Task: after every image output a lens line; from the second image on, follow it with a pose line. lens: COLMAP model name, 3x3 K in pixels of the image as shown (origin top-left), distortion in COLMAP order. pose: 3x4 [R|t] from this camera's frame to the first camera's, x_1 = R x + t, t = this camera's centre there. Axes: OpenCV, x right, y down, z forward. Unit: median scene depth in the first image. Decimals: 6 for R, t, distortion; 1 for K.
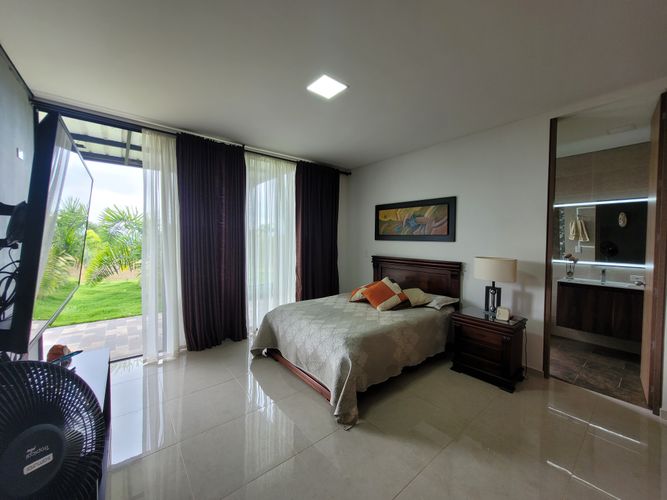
lens RADIAL K [[262.5, 0, 335.7], [0, 262.5, 245.6], [0, 0, 1]] dist [0.003893, -0.000045]
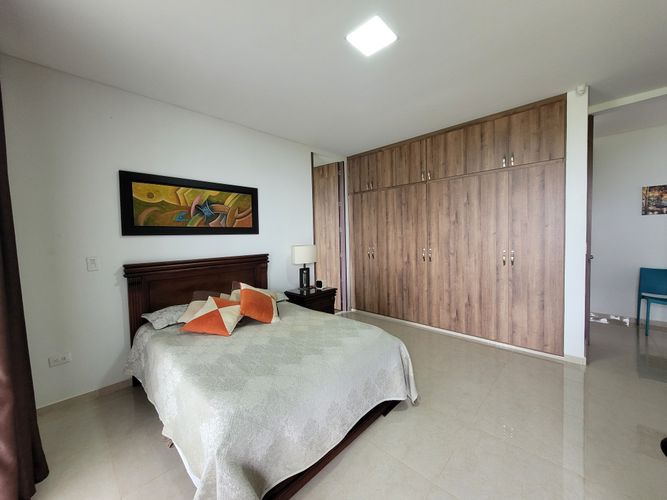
lens RADIAL K [[262.5, 0, 335.7], [0, 262.5, 245.6], [0, 0, 1]] dist [0.003893, -0.000045]
pose [[-0.114898, -0.045924, 0.992315, -0.522111], [0.049500, 0.997425, 0.051892, -0.008415], [-0.992143, 0.055082, -0.112329, 0.759381]]
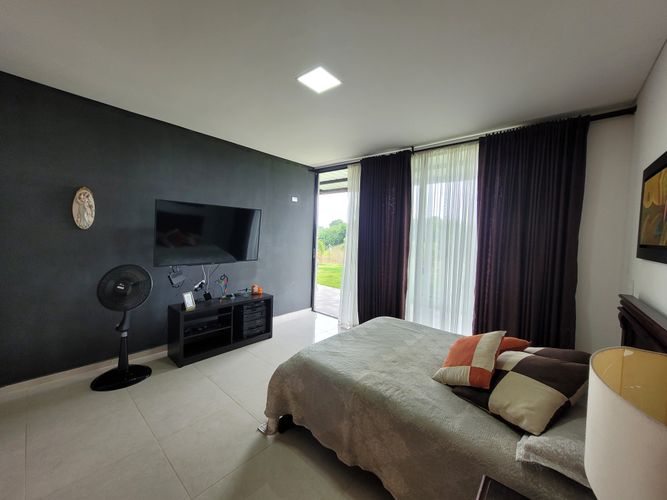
lens RADIAL K [[262.5, 0, 335.7], [0, 262.5, 245.6], [0, 0, 1]] dist [0.003893, -0.000045]
pose [[0.172865, 0.031589, -0.984439, 0.563597], [-0.059939, 0.997971, 0.021498, -0.023597], [0.983120, 0.055290, 0.174408, 0.570135]]
